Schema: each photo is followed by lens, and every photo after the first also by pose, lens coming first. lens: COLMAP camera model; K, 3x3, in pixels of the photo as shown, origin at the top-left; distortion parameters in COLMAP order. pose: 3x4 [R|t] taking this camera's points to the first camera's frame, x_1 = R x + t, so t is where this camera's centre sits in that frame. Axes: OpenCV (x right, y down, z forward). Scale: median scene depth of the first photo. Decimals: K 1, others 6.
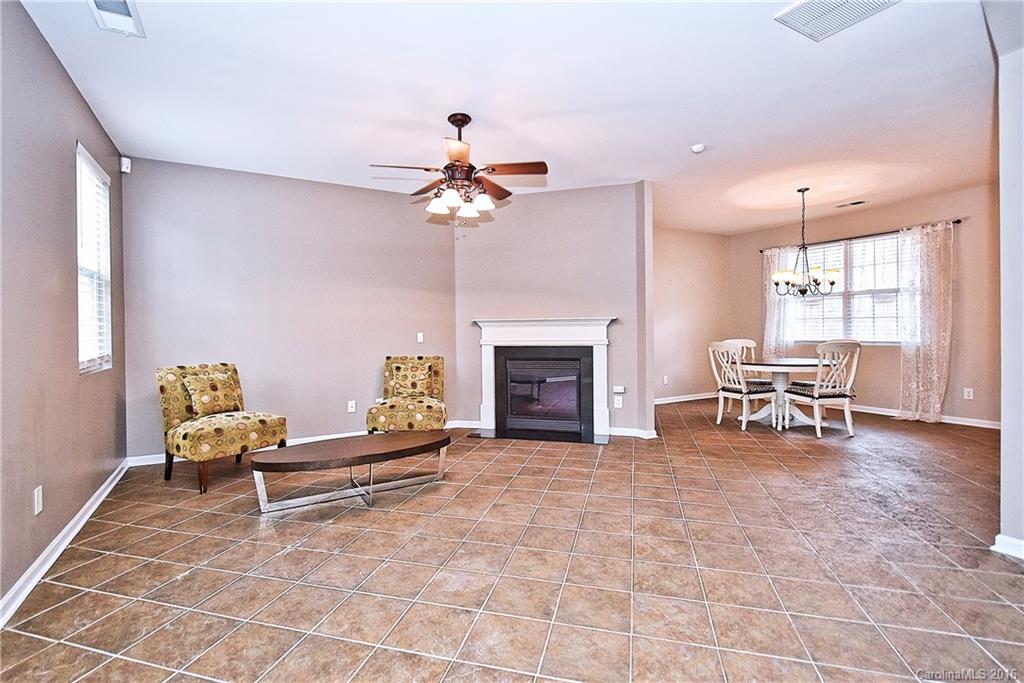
lens RADIAL K [[473.7, 0, 497.5], [0, 473.7, 329.9], [0, 0, 1]] dist [0.010367, -0.000511]
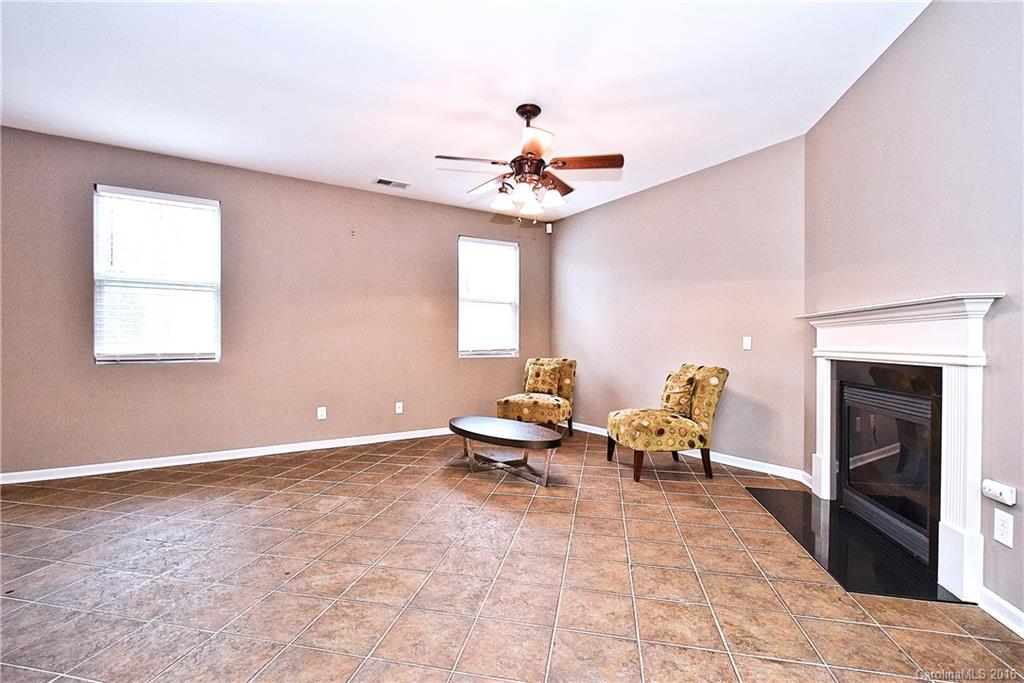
lens RADIAL K [[469.0, 0, 513.9], [0, 469.0, 343.5], [0, 0, 1]] dist [0.001989, -0.000402]
pose [[0.078942, 0.011154, -0.996817, 0.716366], [-0.003331, 0.999935, 0.010925, 0.012310], [0.996874, 0.002458, 0.078974, 0.744848]]
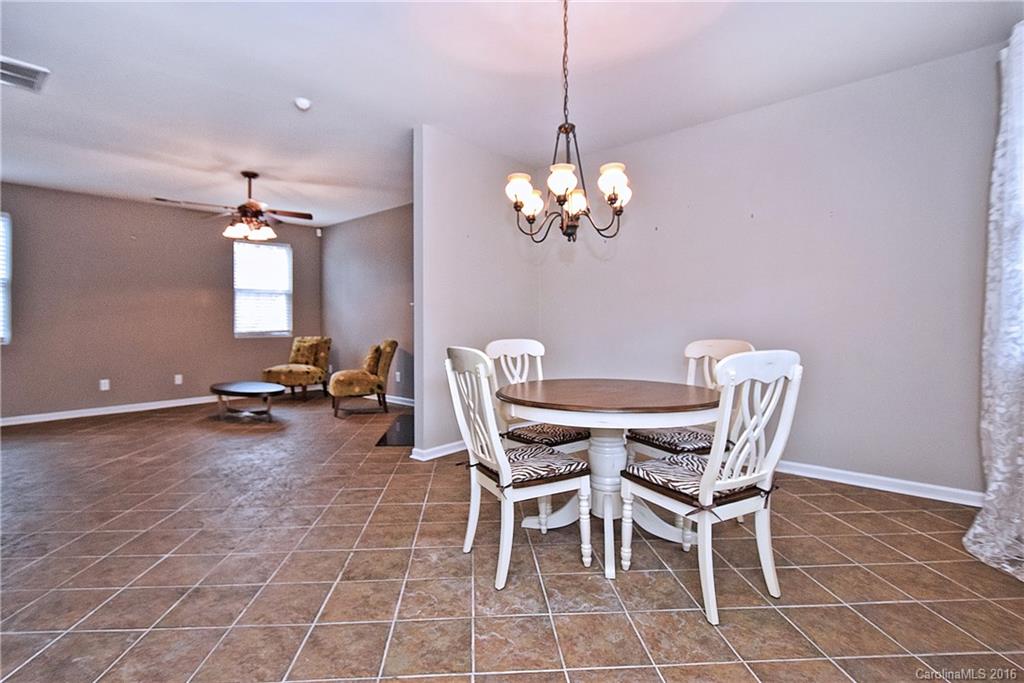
lens RADIAL K [[500.2, 0, 496.0], [0, 500.2, 317.9], [0, 0, 1]] dist [-0.000675, -0.000446]
pose [[0.302307, 0.003227, -0.953205, 1.334364], [0.004065, 0.999981, 0.004674, -0.006755], [0.953202, -0.005287, 0.302288, 1.040119]]
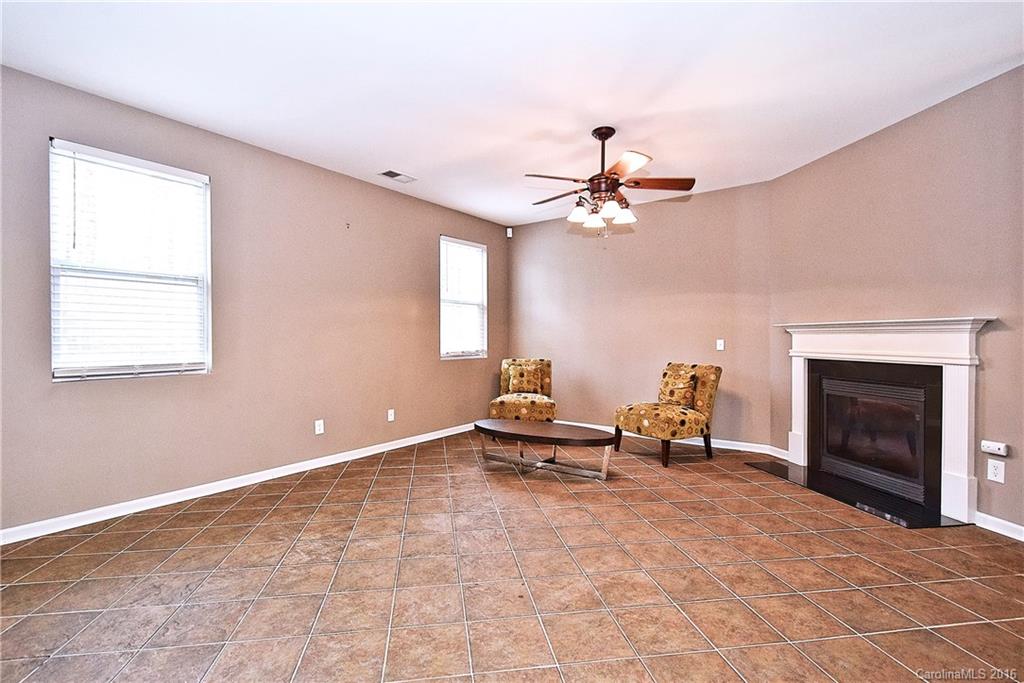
lens RADIAL K [[465.0, 0, 506.5], [0, 465.0, 338.4], [0, 0, 1]] dist [0.002885, 0.000037]
pose [[0.423987, 0.011509, -0.905595, 0.620715], [-0.003602, 0.999933, 0.011021, -0.006736], [0.905661, -0.001411, 0.424000, 0.317552]]
